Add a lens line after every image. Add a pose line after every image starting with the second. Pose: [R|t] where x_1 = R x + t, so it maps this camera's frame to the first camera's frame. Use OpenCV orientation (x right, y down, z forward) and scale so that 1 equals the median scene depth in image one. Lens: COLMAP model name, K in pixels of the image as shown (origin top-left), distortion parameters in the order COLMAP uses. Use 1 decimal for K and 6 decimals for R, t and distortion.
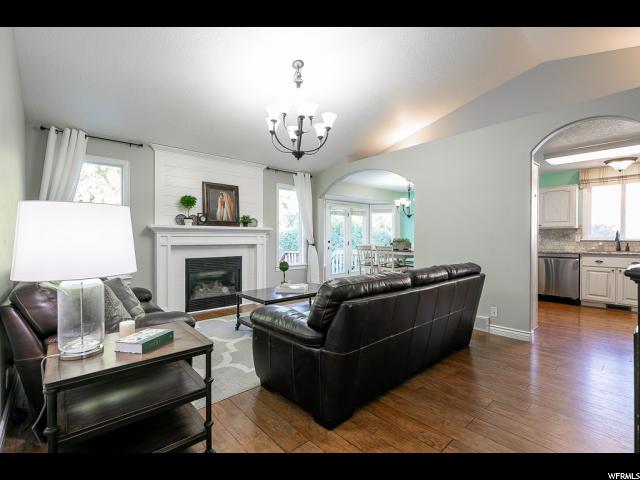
lens RADIAL K [[299.3, 0, 324.1], [0, 299.3, 239.7], [0, 0, 1]] dist [-0.005498, -0.000605]
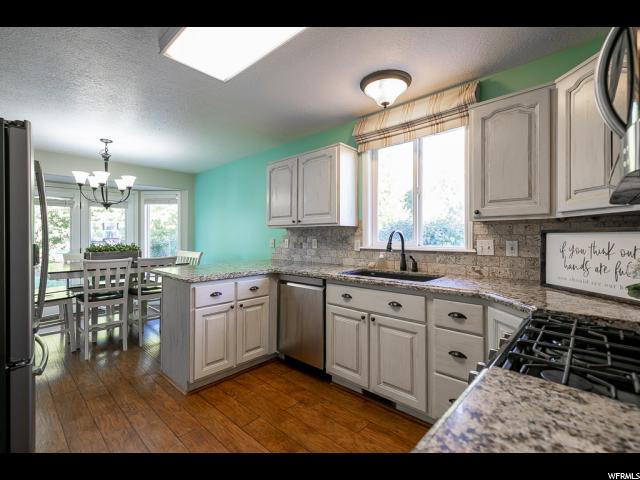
lens RADIAL K [[292.7, 0, 331.6], [0, 292.7, 233.8], [0, 0, 1]] dist [0.013058, -0.000093]
pose [[0.994804, -0.004704, 0.101705, 0.831477], [0.006131, 0.999887, -0.013715, -0.019325], [-0.101629, 0.014267, 0.994720, 0.523921]]
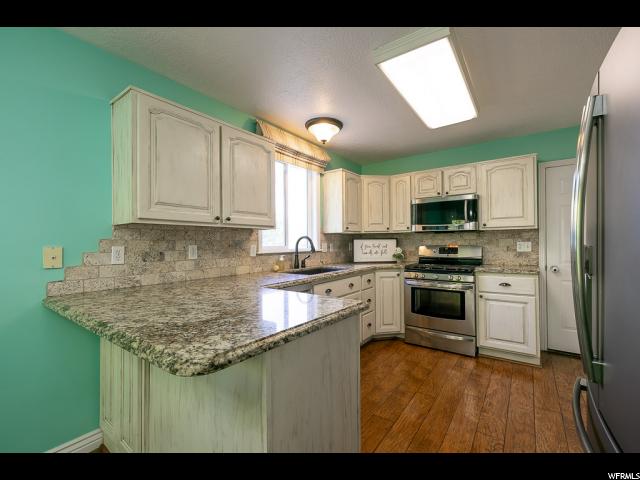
lens RADIAL K [[288.9, 0, 315.6], [0, 288.9, 241.2], [0, 0, 1]] dist [0.011785, -0.000162]
pose [[-0.198673, 0.001294, 0.980065, 0.384701], [0.010657, 0.999943, 0.000840, -0.020820], [-0.980008, 0.010612, -0.198676, 1.100856]]
